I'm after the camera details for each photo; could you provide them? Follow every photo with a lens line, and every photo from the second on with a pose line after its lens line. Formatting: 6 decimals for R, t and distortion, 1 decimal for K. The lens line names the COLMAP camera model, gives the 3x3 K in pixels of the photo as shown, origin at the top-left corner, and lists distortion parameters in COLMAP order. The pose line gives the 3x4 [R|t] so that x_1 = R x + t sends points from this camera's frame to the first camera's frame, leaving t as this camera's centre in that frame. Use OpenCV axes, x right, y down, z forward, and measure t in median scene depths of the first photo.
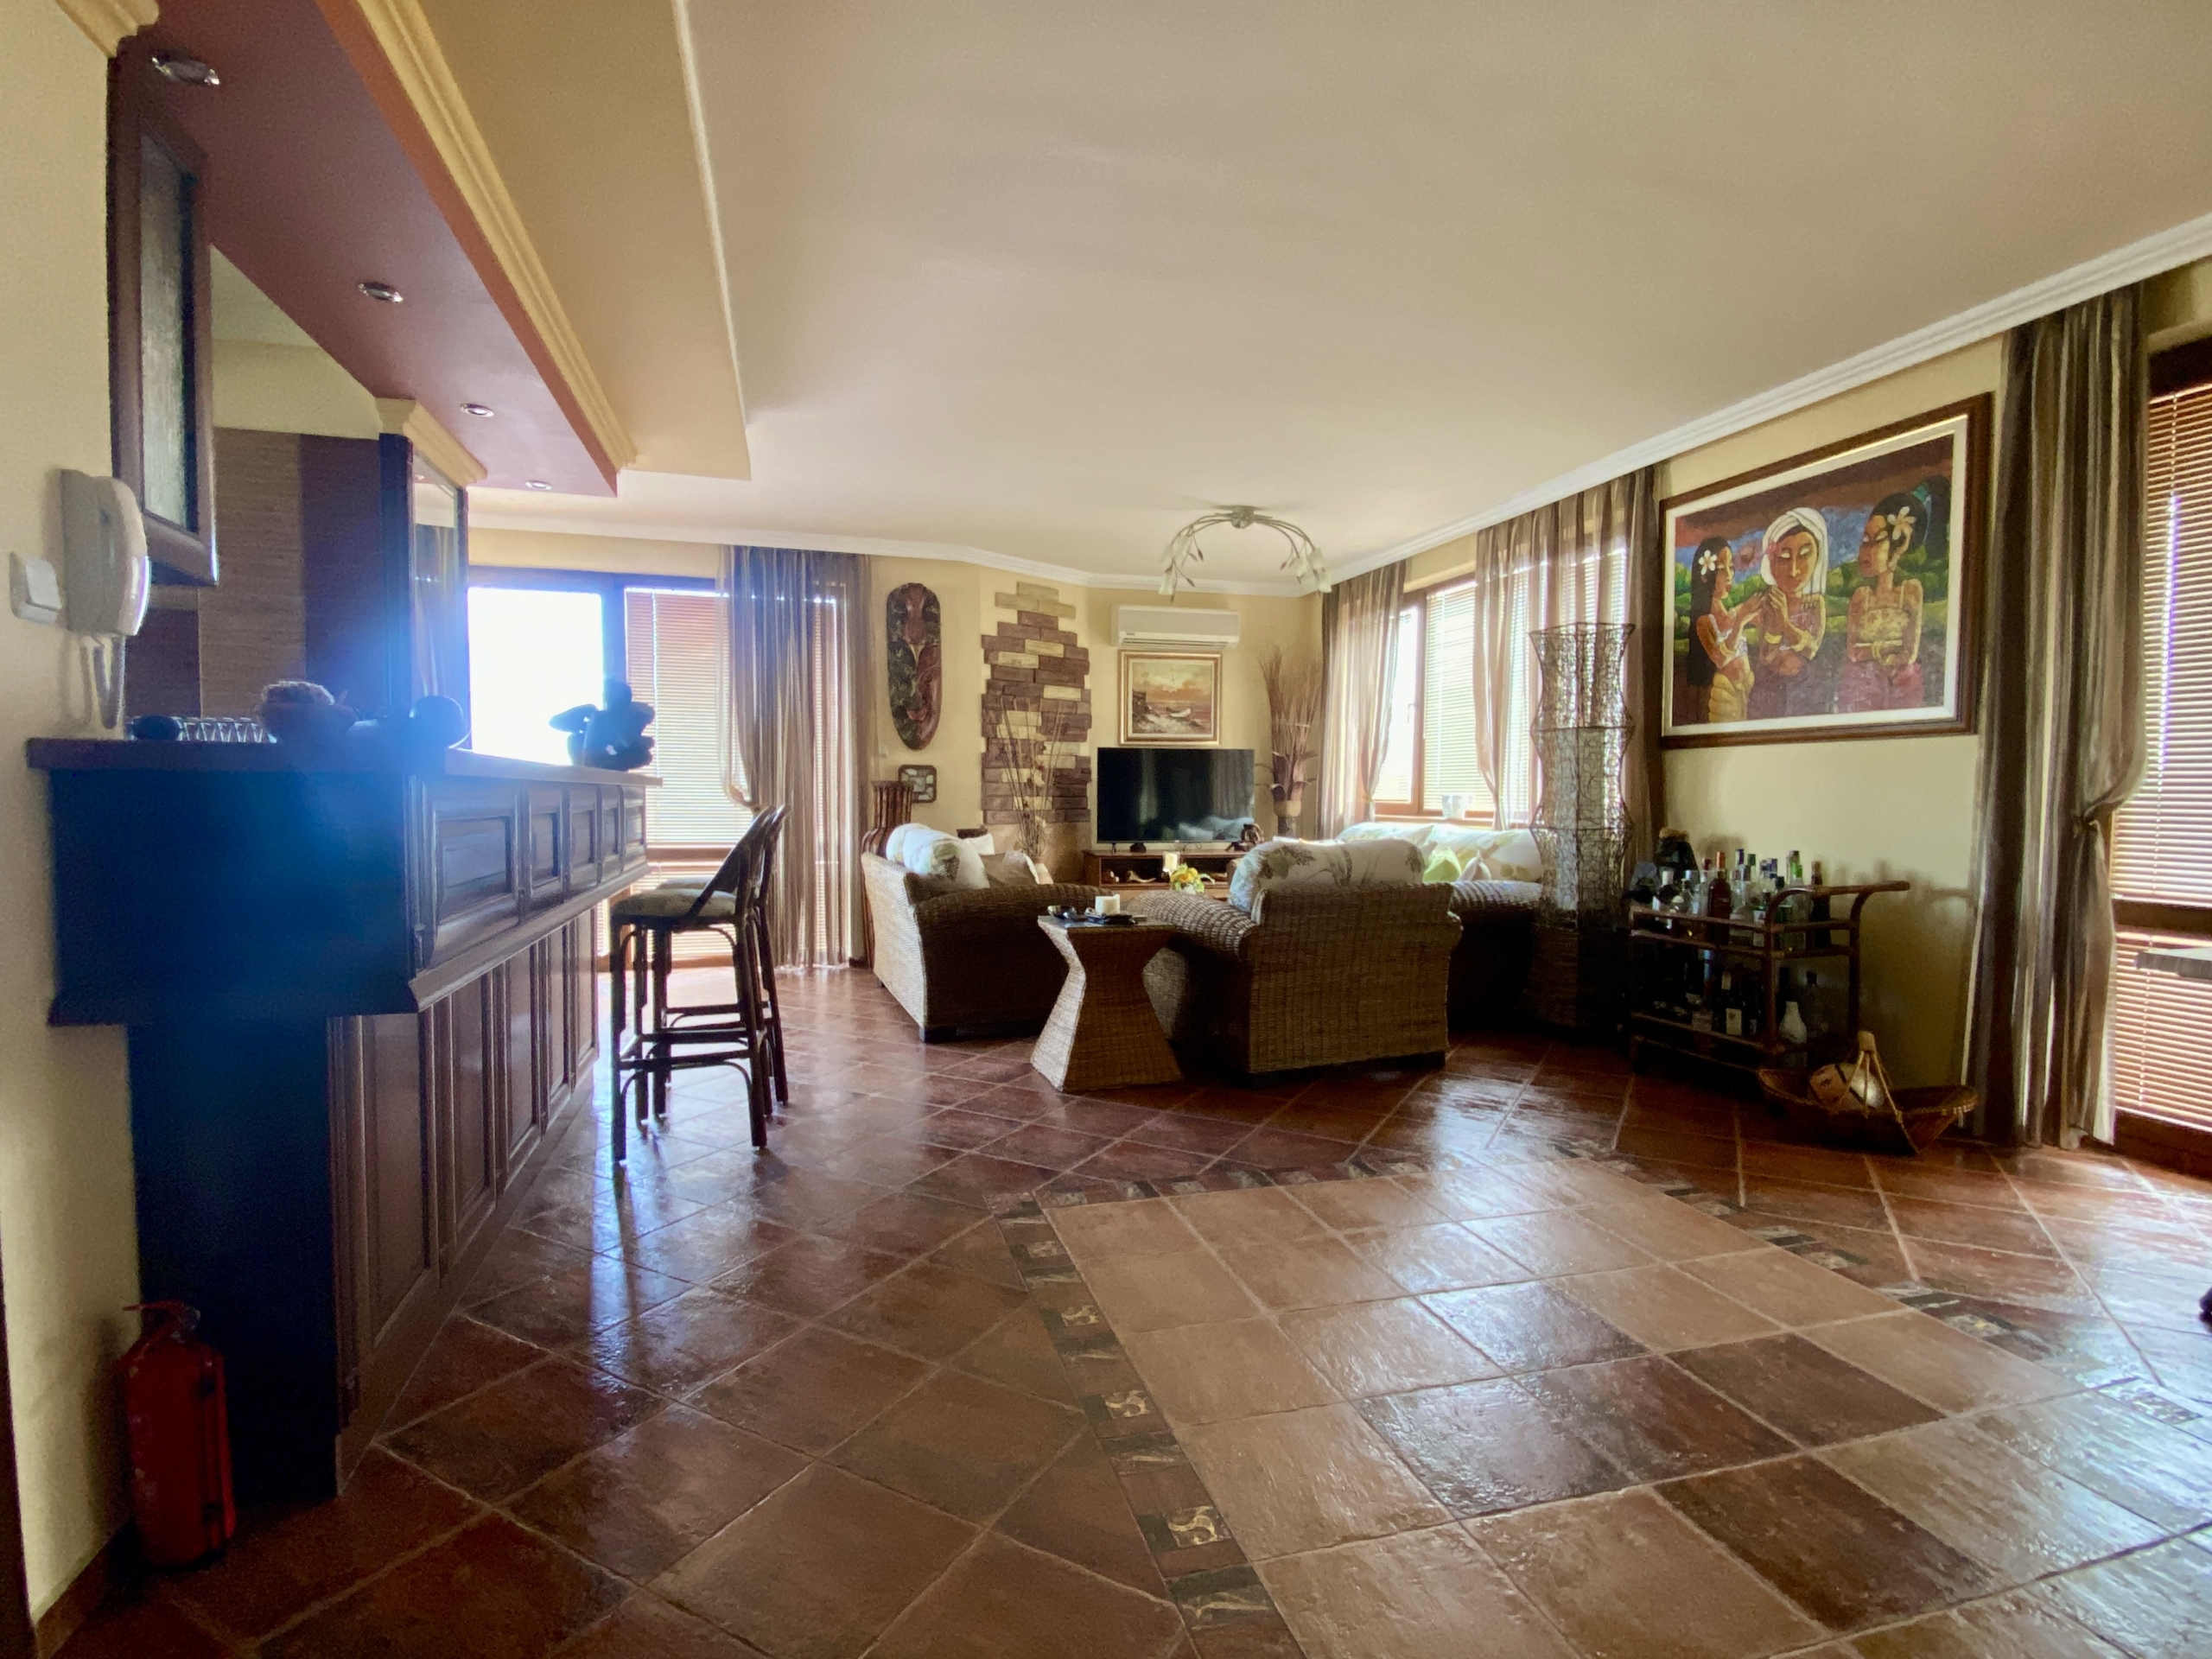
lens RADIAL K [[1096.1, 0, 1096.6], [0, 1096.1, 833.7], [0, 0, 1]] dist [0.008978, -0.015865]
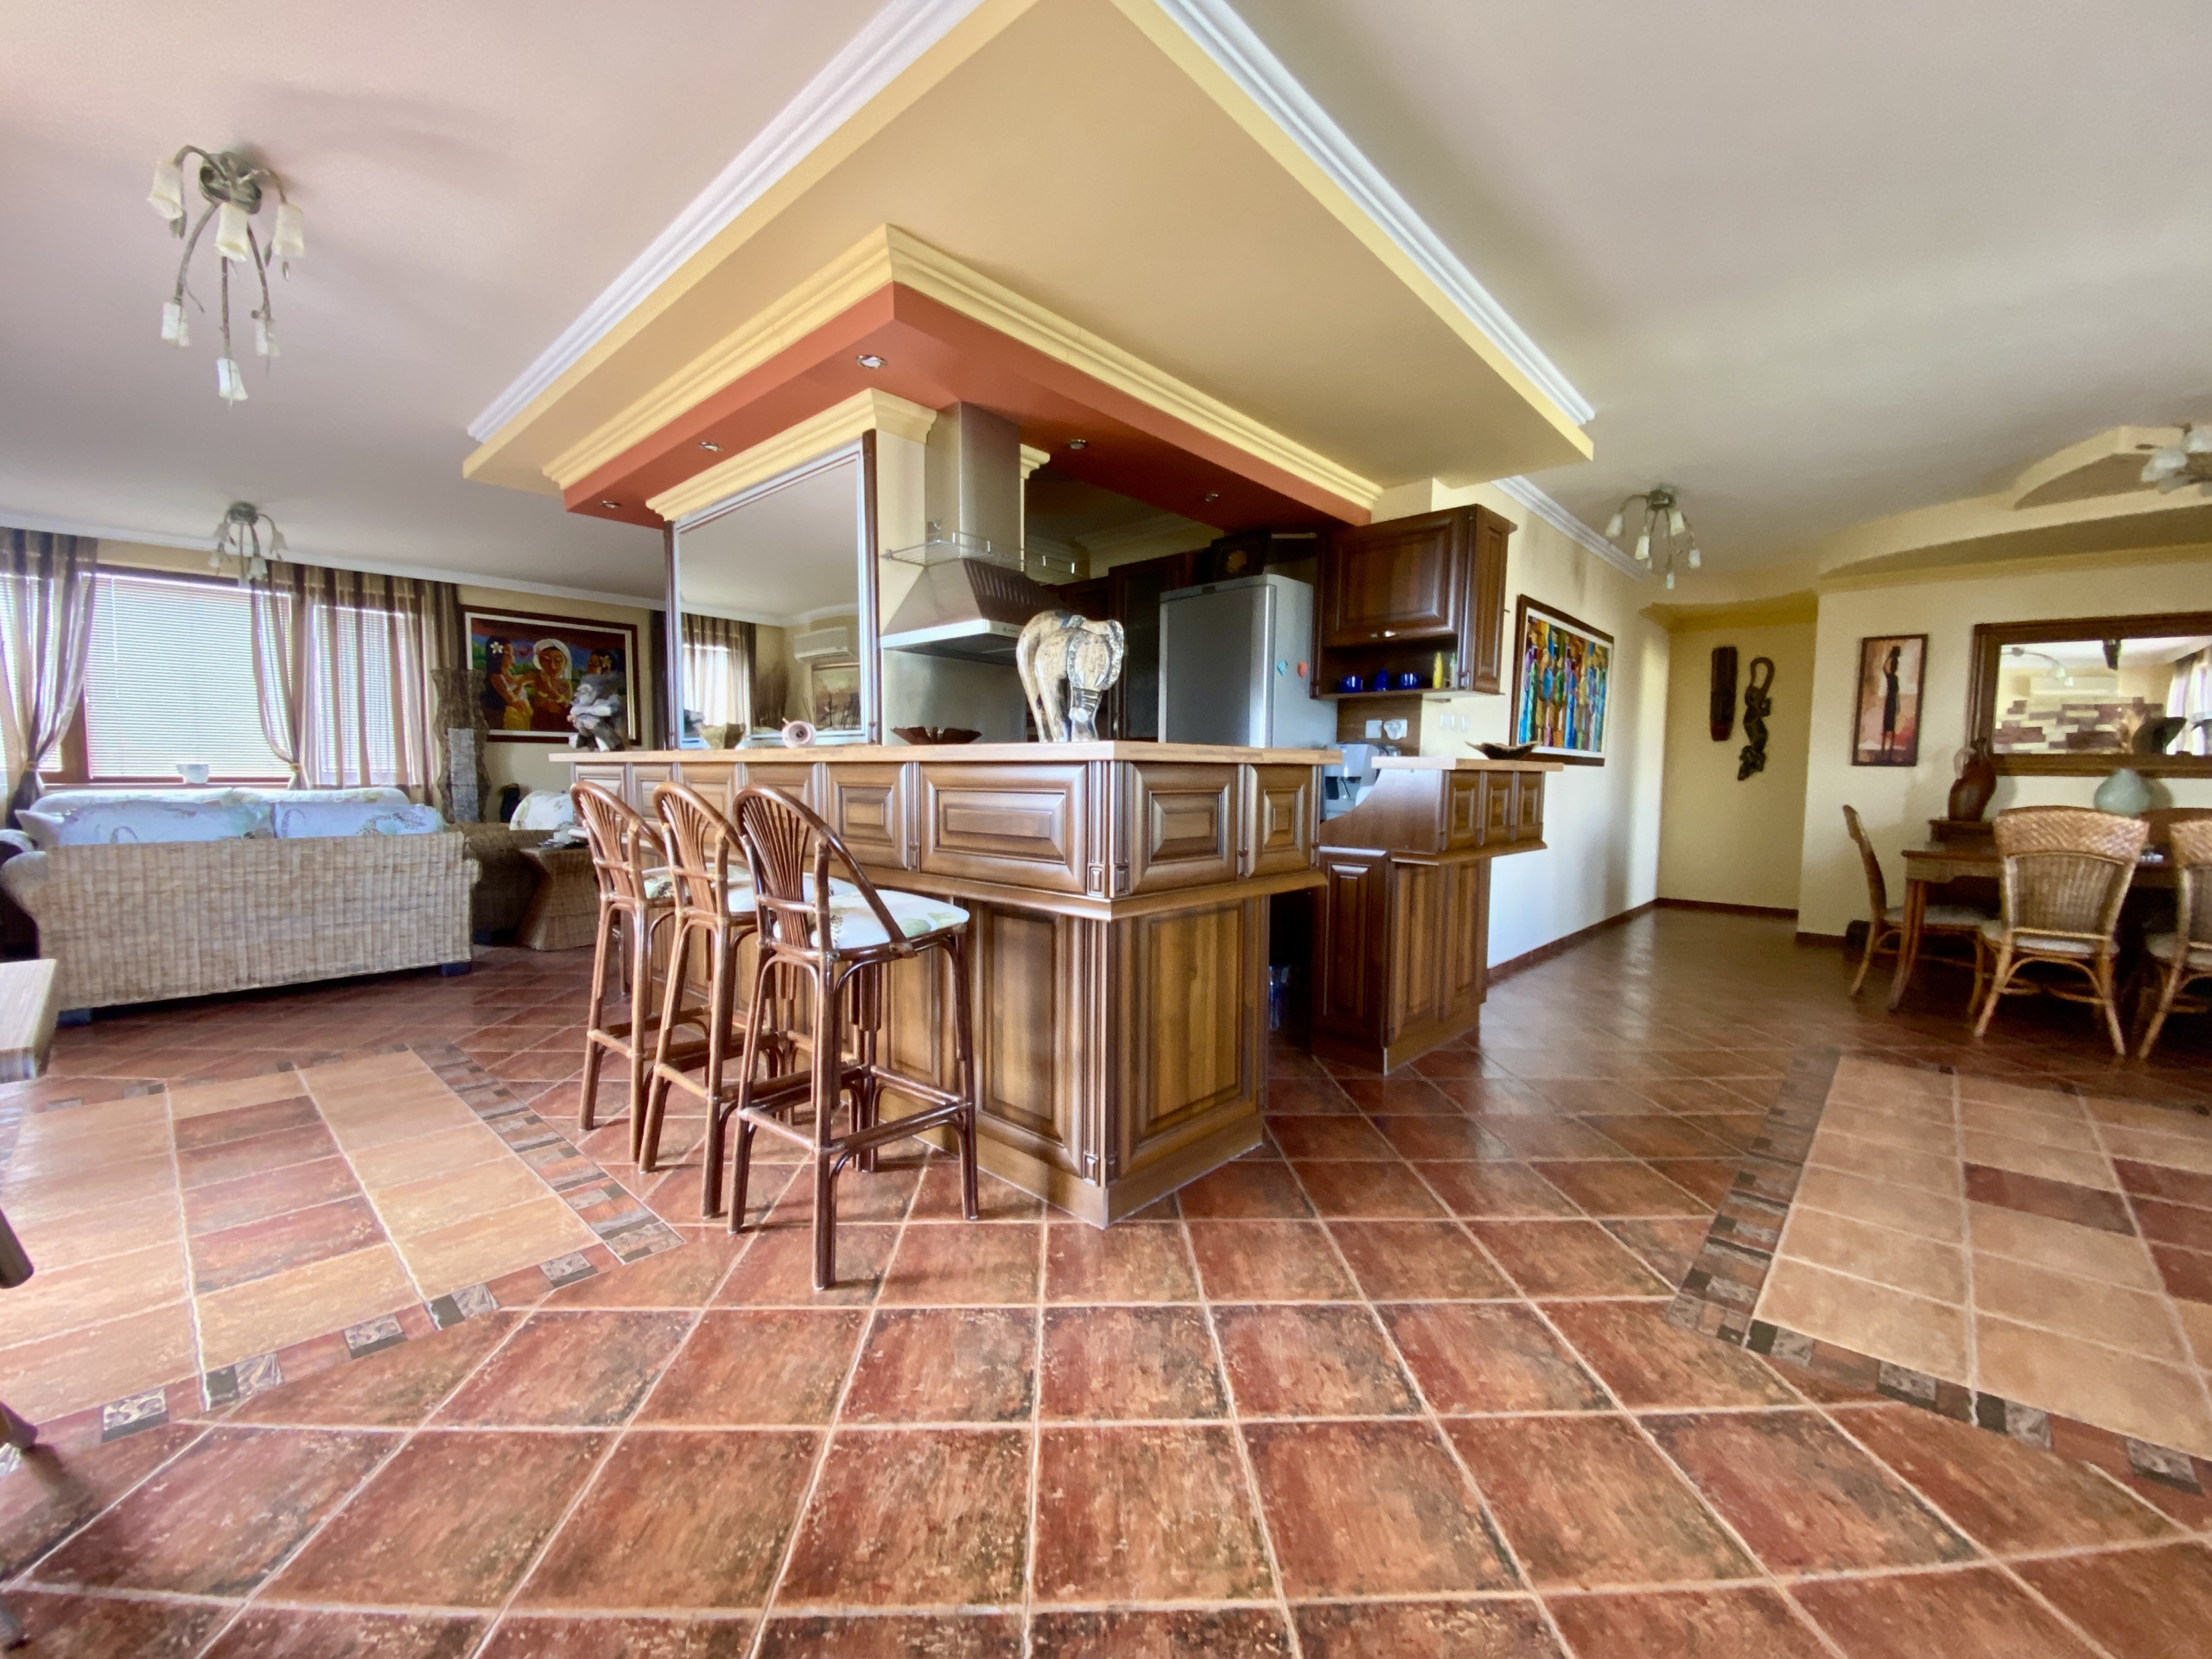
lens RADIAL K [[906.4, 0, 1109.9], [0, 906.4, 849.0], [0, 0, 1]] dist [-0.002192, -0.008203]
pose [[-0.542661, -0.083125, 0.835829, -1.451814], [0.014358, 0.994028, 0.108180, -0.047043], [-0.839829, 0.070706, -0.538226, 0.981014]]
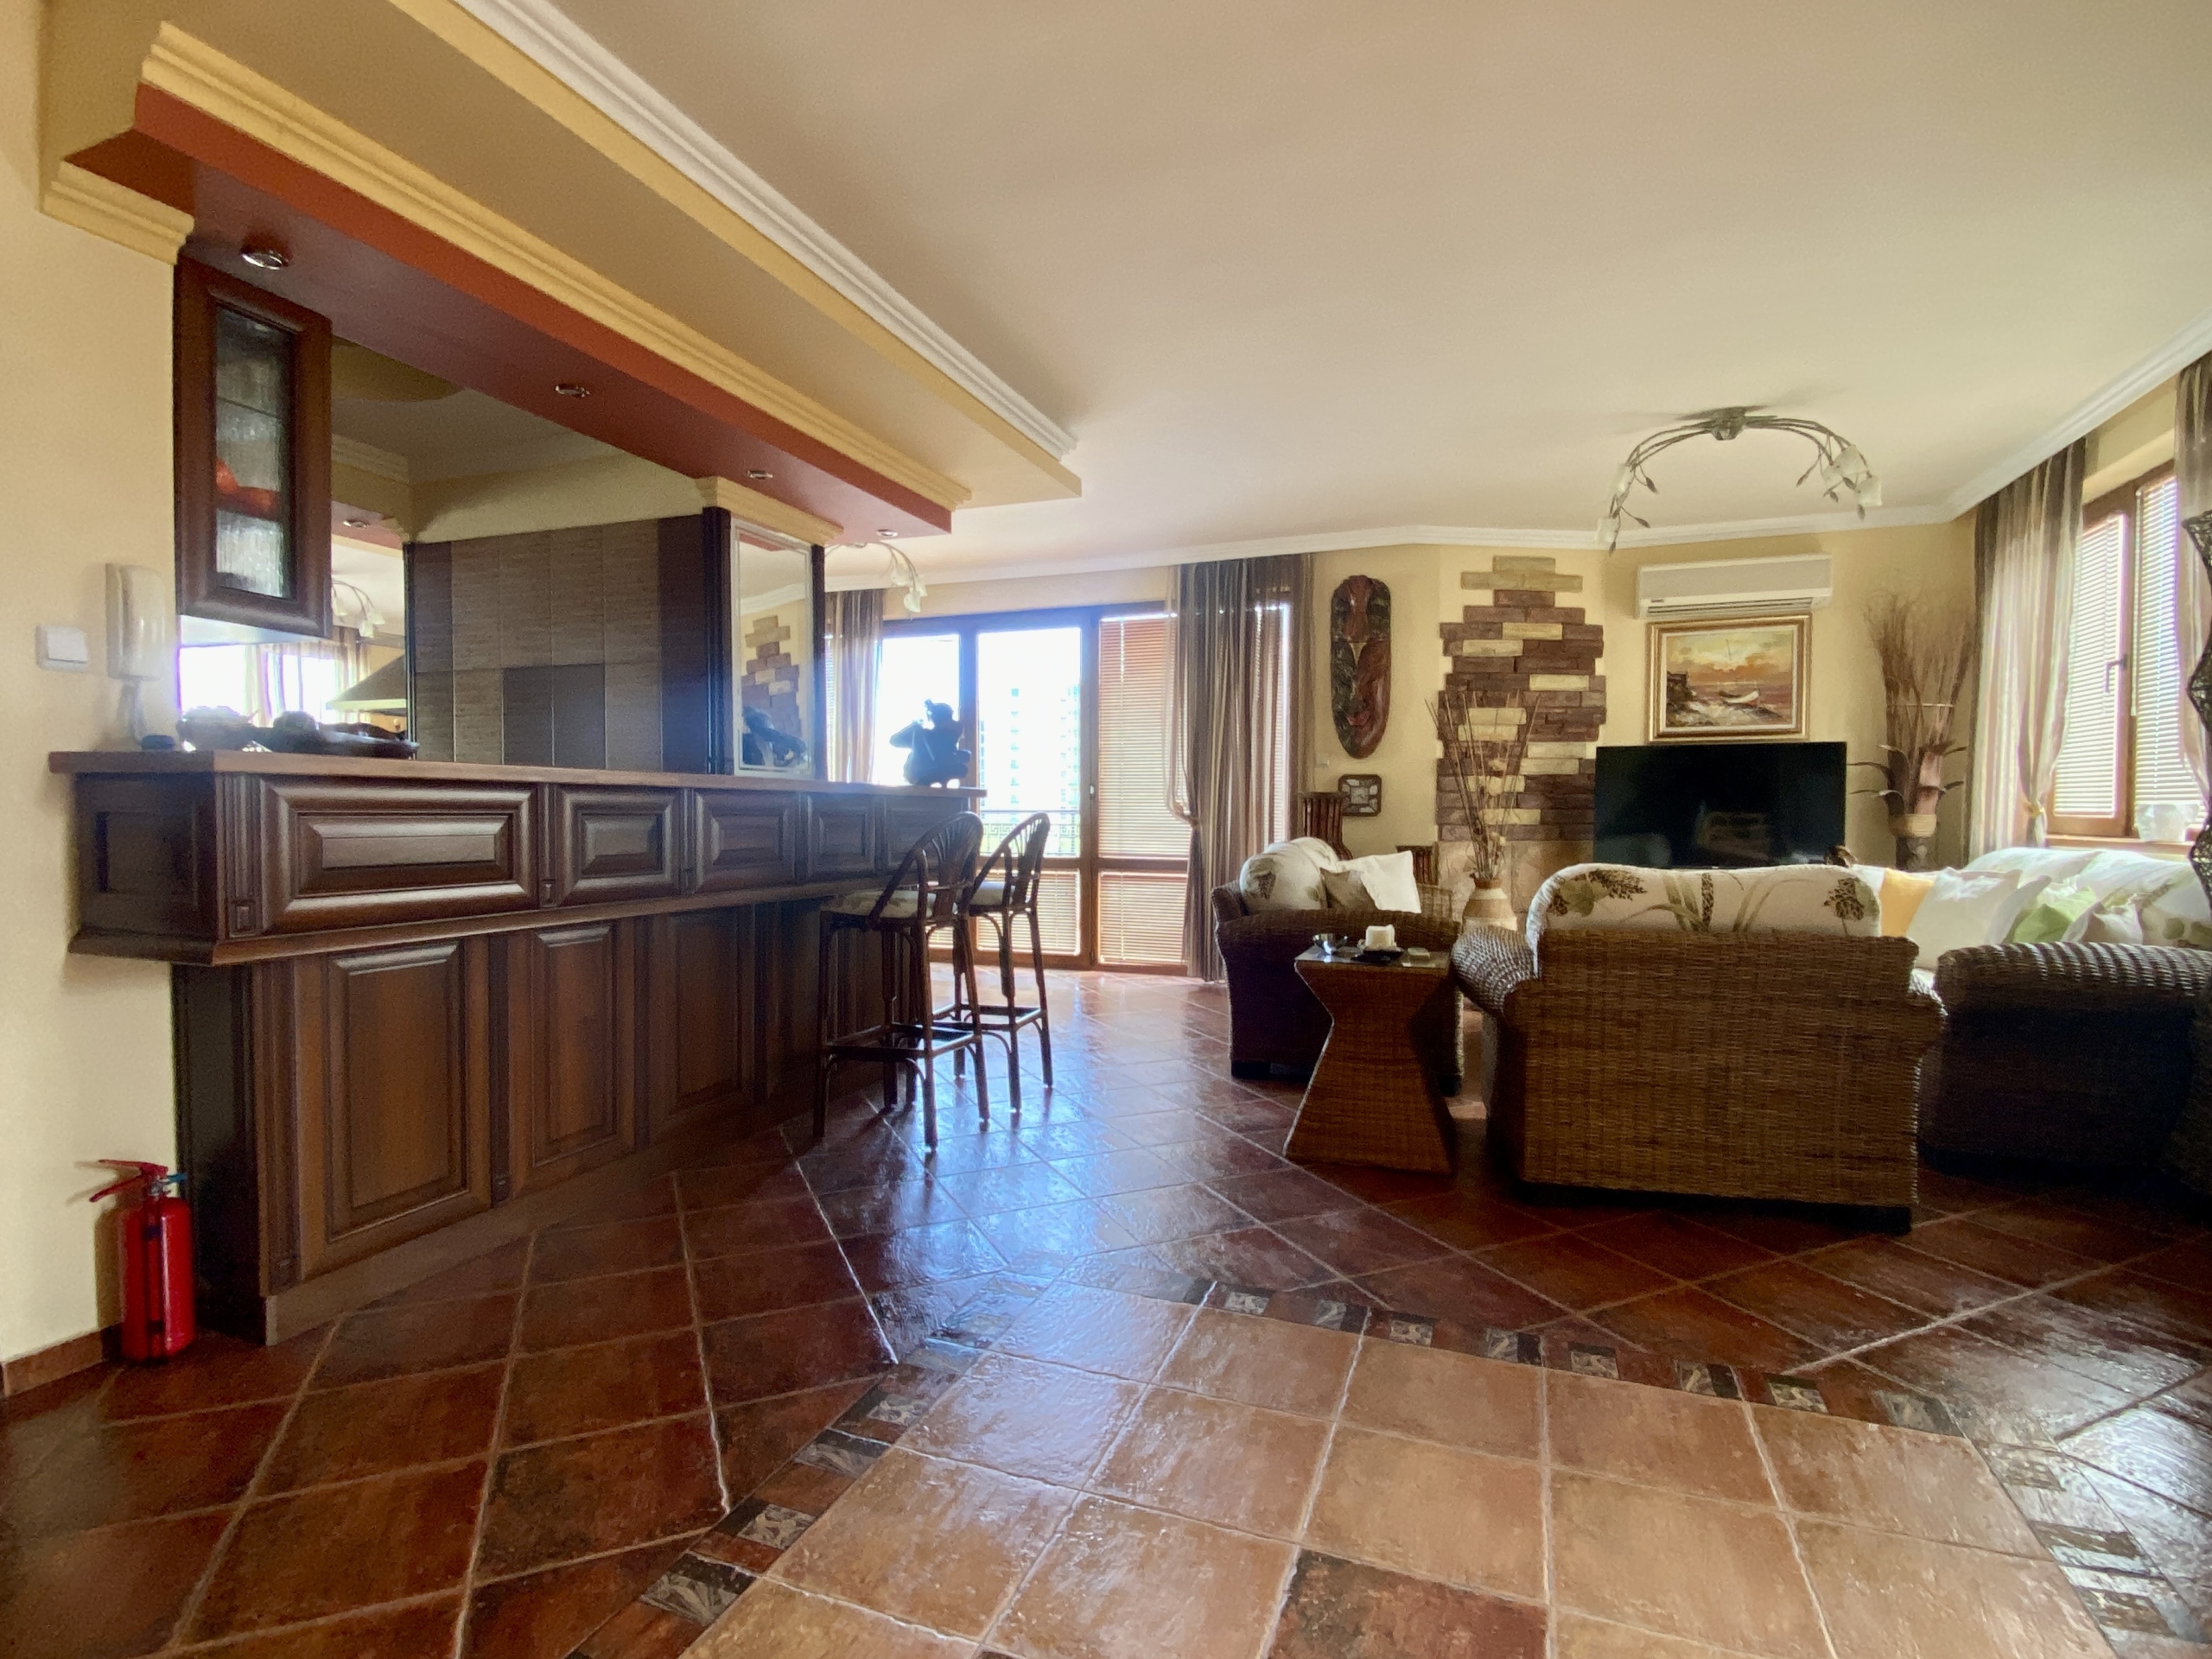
lens RADIAL K [[1096.1, 0, 1071.4], [0, 1096.1, 849.7], [0, 0, 1]] dist [0.008978, -0.015865]
pose [[0.790957, 0.018494, -0.611592, 0.299804], [-0.020249, 0.999787, 0.004044, 0.001121], [0.611536, 0.009185, 0.791163, 0.204171]]
